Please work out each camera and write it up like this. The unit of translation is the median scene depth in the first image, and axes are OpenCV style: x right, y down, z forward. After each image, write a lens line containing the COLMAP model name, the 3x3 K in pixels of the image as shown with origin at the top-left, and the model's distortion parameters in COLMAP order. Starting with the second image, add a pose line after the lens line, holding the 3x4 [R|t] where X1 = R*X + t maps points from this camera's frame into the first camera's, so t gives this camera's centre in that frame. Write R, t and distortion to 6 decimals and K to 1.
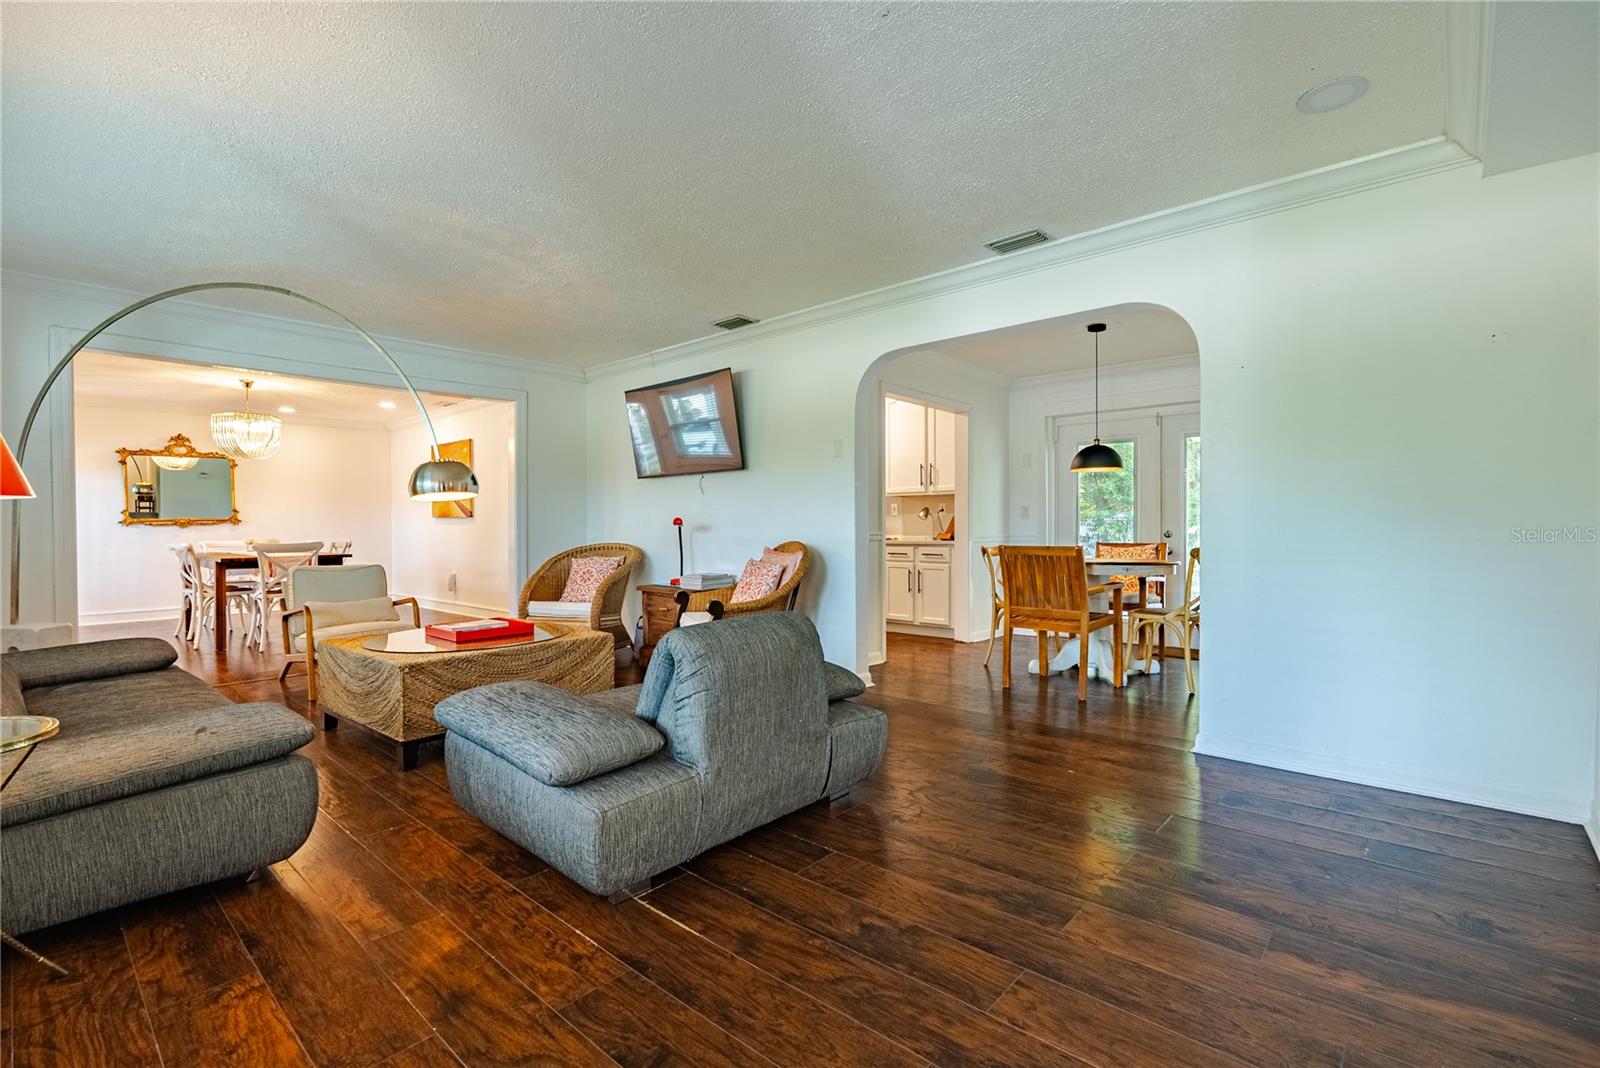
lens RADIAL K [[703.3, 0, 813.7], [0, 703.3, 533.0], [0, 0, 1]] dist [-0.003909, 0.000758]
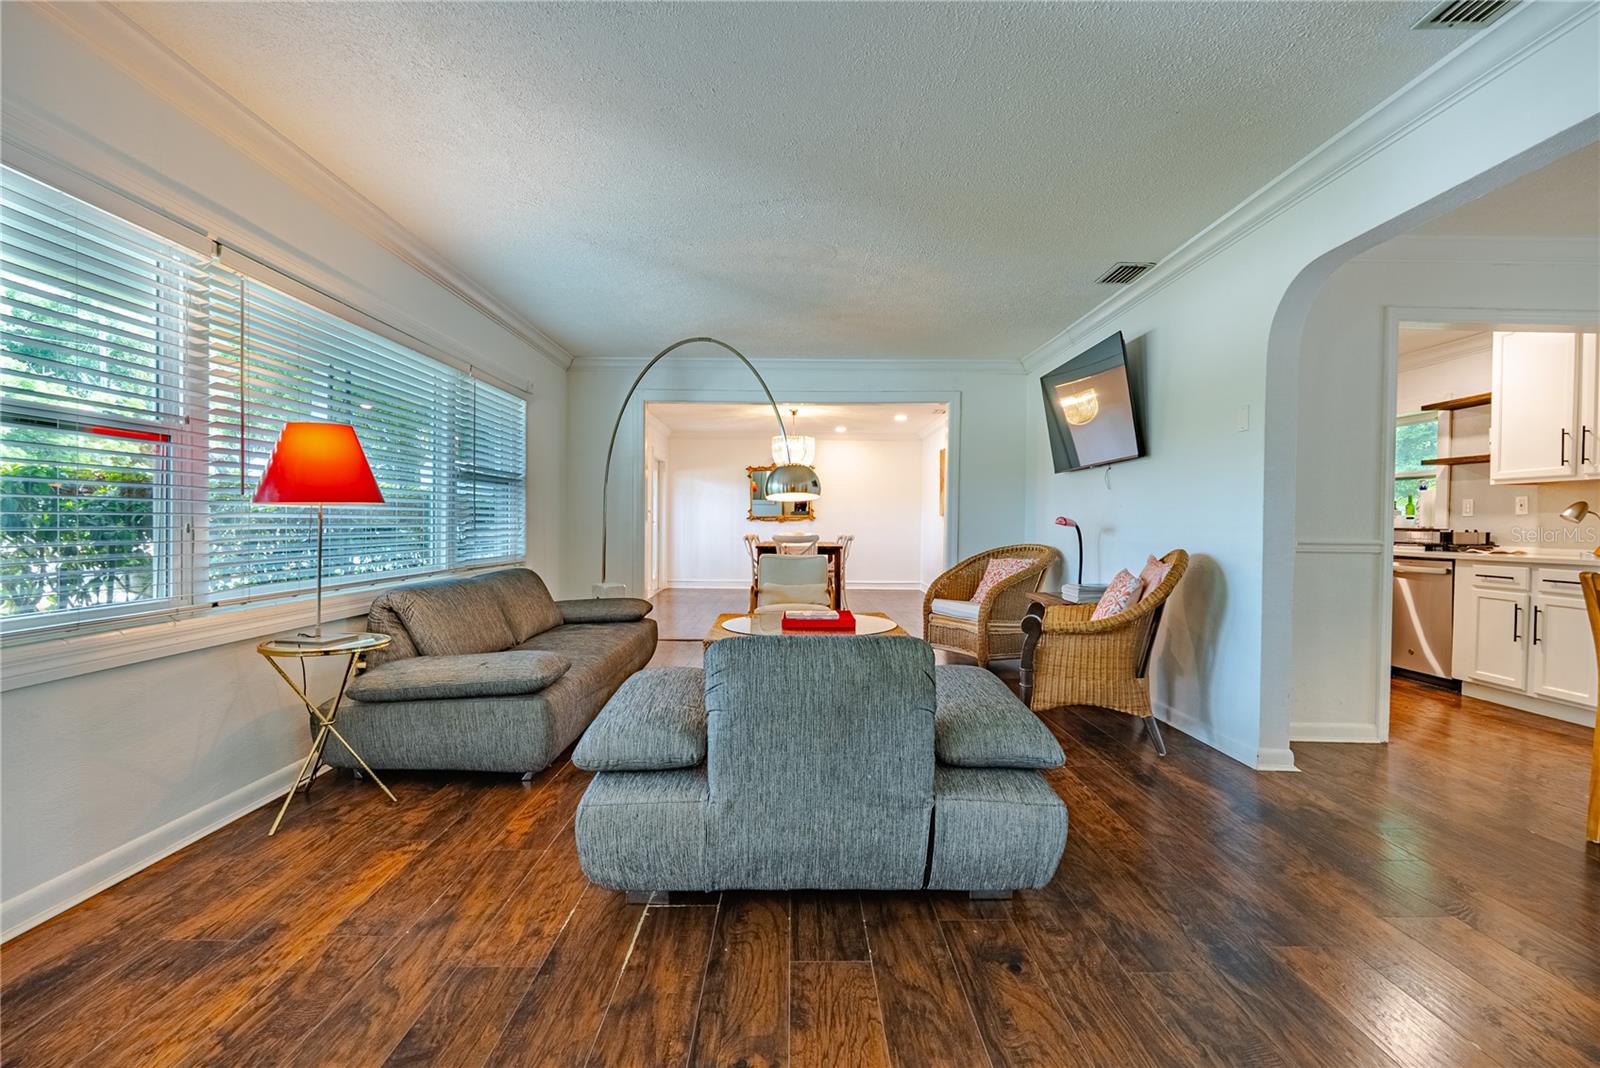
lens RADIAL K [[703.3, 0, 825.6], [0, 703.3, 531.7], [0, 0, 1]] dist [-0.003909, 0.000758]
pose [[0.676439, 0.020028, -0.736226, 0.254245], [-0.019658, 0.999765, 0.009136, -0.006131], [0.736236, 0.008293, 0.676674, 0.210719]]
